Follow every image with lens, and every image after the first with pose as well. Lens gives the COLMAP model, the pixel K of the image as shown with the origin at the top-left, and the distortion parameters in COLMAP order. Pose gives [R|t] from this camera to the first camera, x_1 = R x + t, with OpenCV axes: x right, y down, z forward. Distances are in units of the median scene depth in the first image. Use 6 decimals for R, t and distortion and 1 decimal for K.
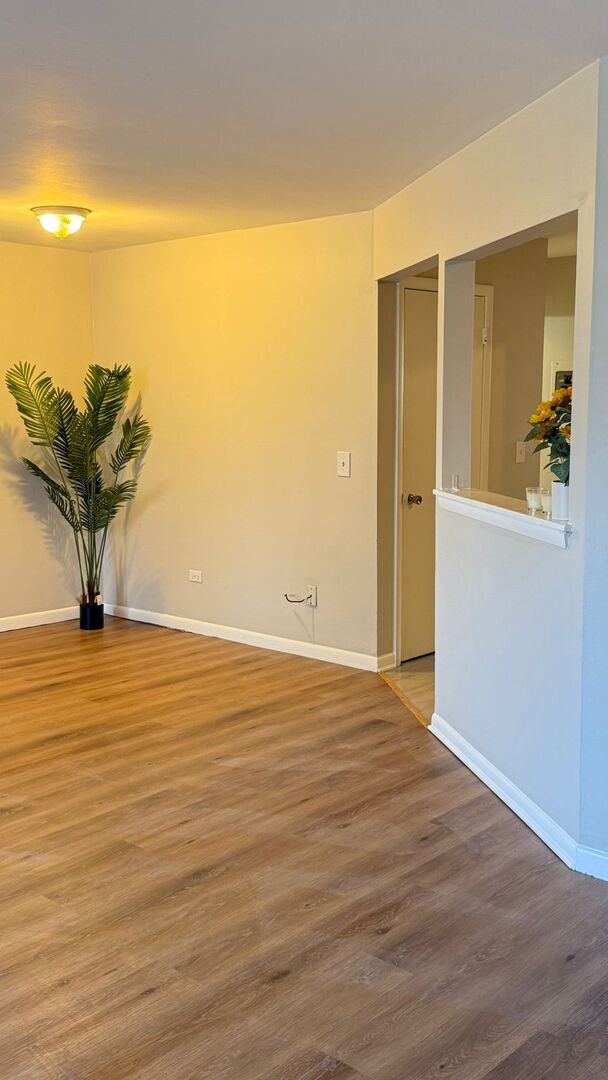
lens RADIAL K [[1053.0, 0, 320.9], [0, 1053.0, 539.5], [0, 0, 1]] dist [0.035024, 0.000000]
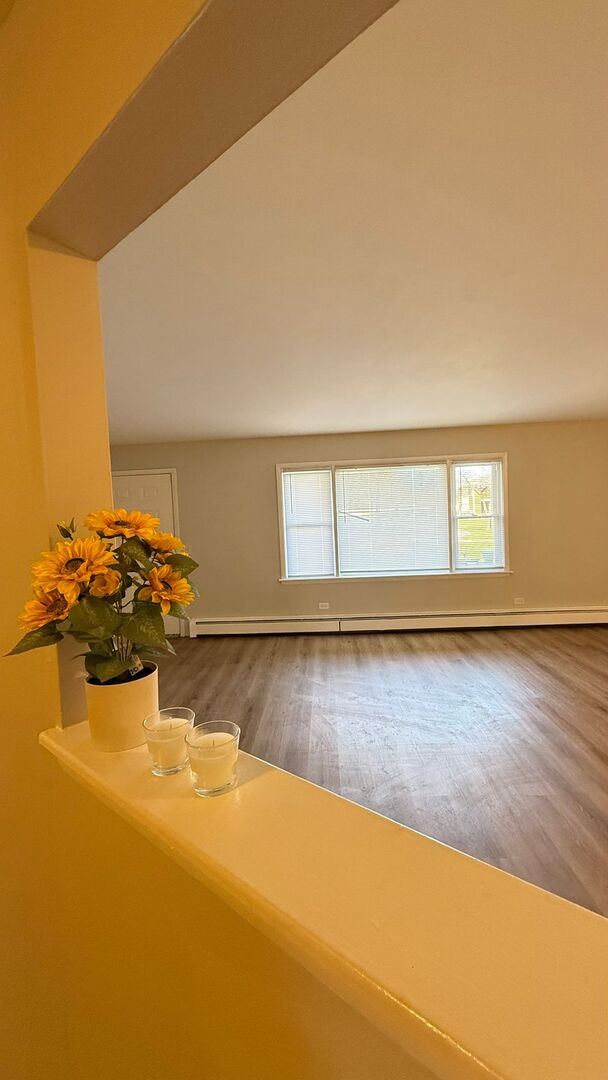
lens RADIAL K [[429.7, 0, 305.0], [0, 429.7, 537.7], [0, 0, 1]] dist [0.001066, -0.000105]
pose [[-0.776717, 0.068805, -0.626081, 0.220076], [-0.043593, 0.985759, 0.162414, -0.121602], [0.628340, 0.153443, -0.762656, 0.896383]]
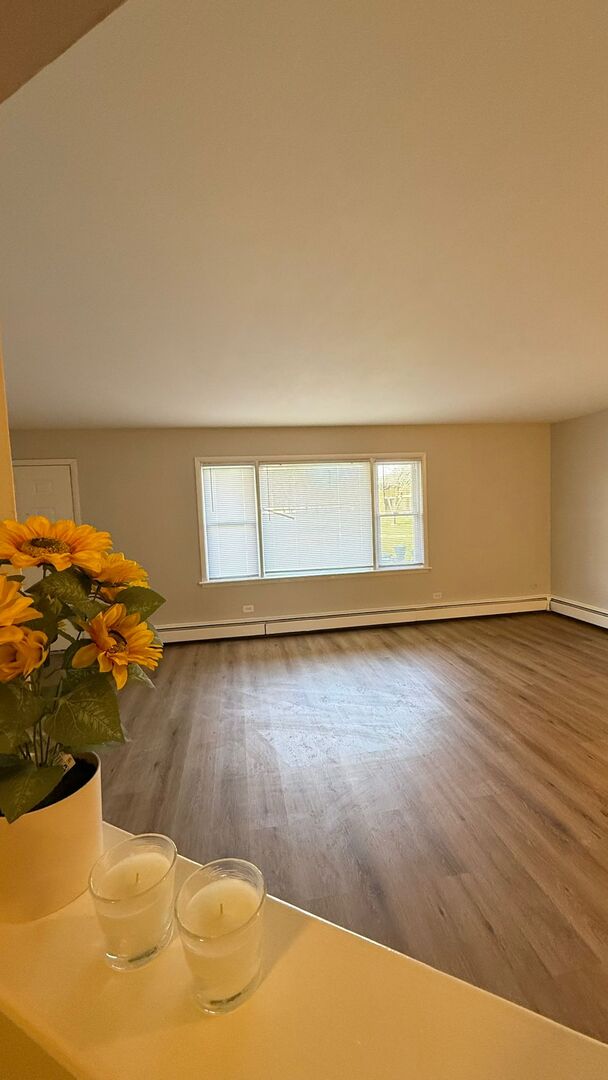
lens RADIAL K [[429.7, 0, 305.4], [0, 429.7, 537.7], [0, 0, 1]] dist [0.001066, -0.000105]
pose [[-0.630290, 0.081966, -0.772021, 0.209500], [-0.066822, 0.984993, 0.159131, -0.118011], [0.773479, 0.151887, -0.615355, 0.836816]]
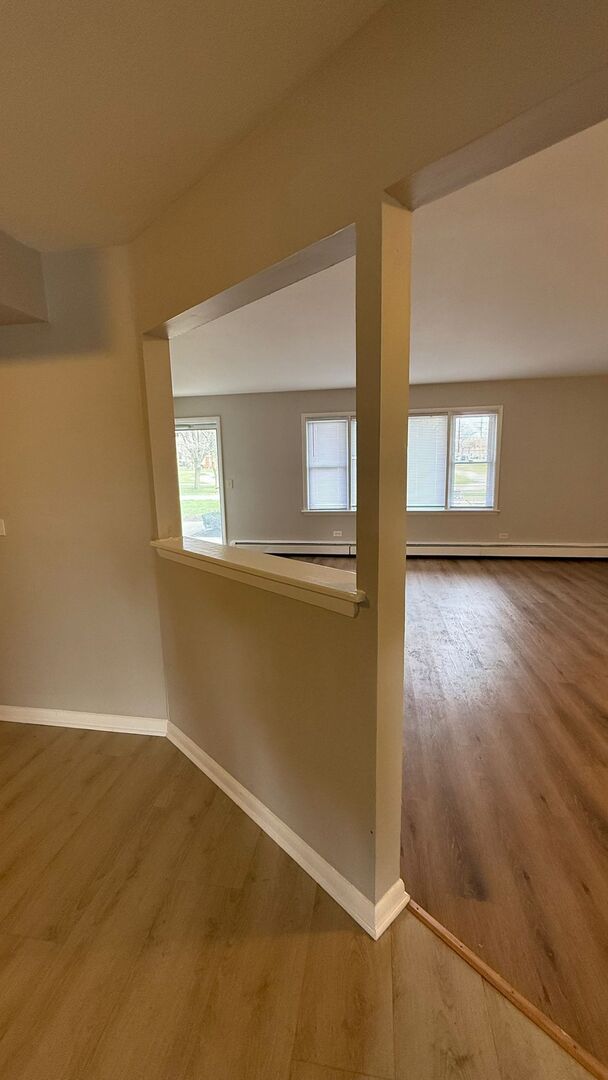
lens RADIAL K [[429.7, 0, 303.1], [0, 429.7, 538.2], [0, 0, 1]] dist [0.001066, -0.000105]
pose [[-0.848608, 0.115548, -0.516249, 0.295690], [-0.049087, 0.954447, 0.294315, -0.150799], [0.526740, 0.275099, -0.804279, 1.148612]]
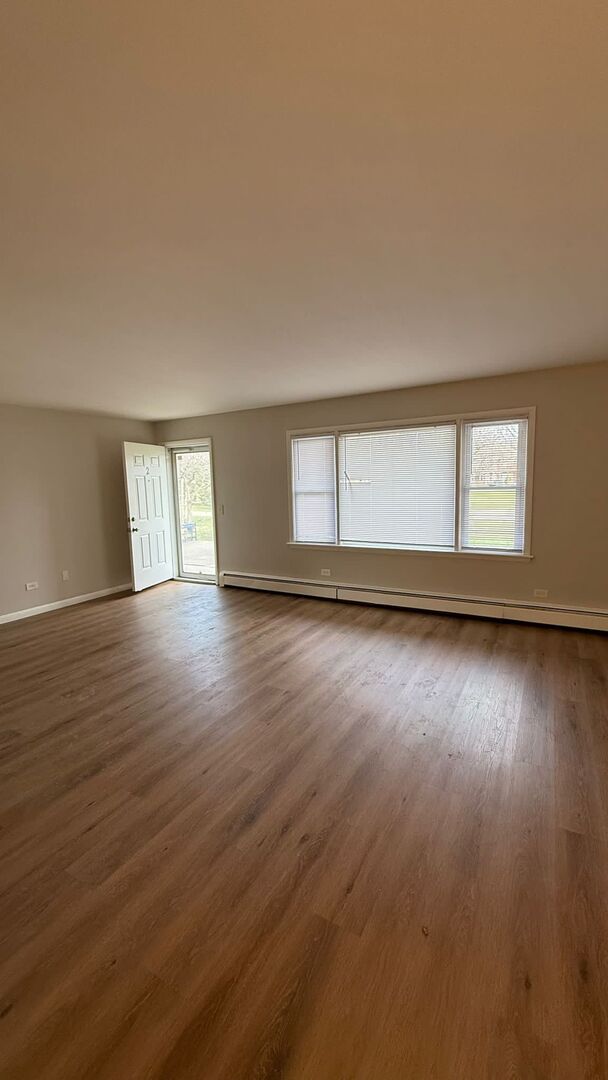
lens RADIAL K [[429.7, 0, 304.0], [0, 429.7, 538.0], [0, 0, 1]] dist [0.001066, -0.000105]
pose [[-0.978471, 0.053857, -0.199231, -0.230391], [-0.000214, 0.965086, 0.261934, -0.151182], [0.206382, 0.256338, -0.944297, 1.137360]]
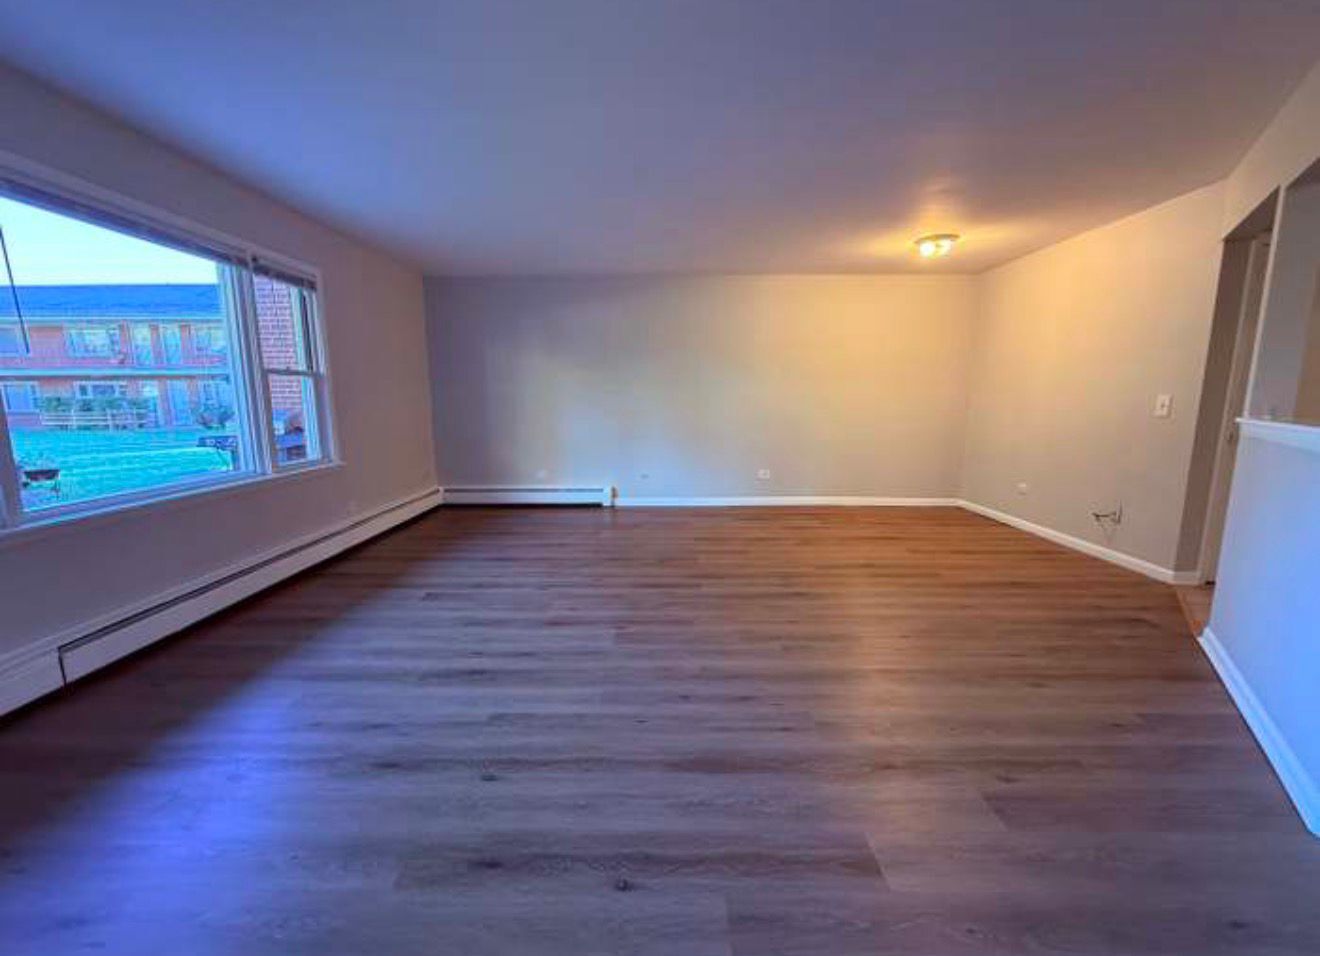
lens RADIAL K [[524.8, 0, 658.6], [0, 524.8, 481.4], [0, 0, 1]] dist [-0.001861, -0.000885]
pose [[0.656103, 0.119366, -0.745171, 0.120223], [-0.101302, 0.992406, 0.069777, 0.036067], [0.747841, 0.029706, 0.663213, 0.221747]]
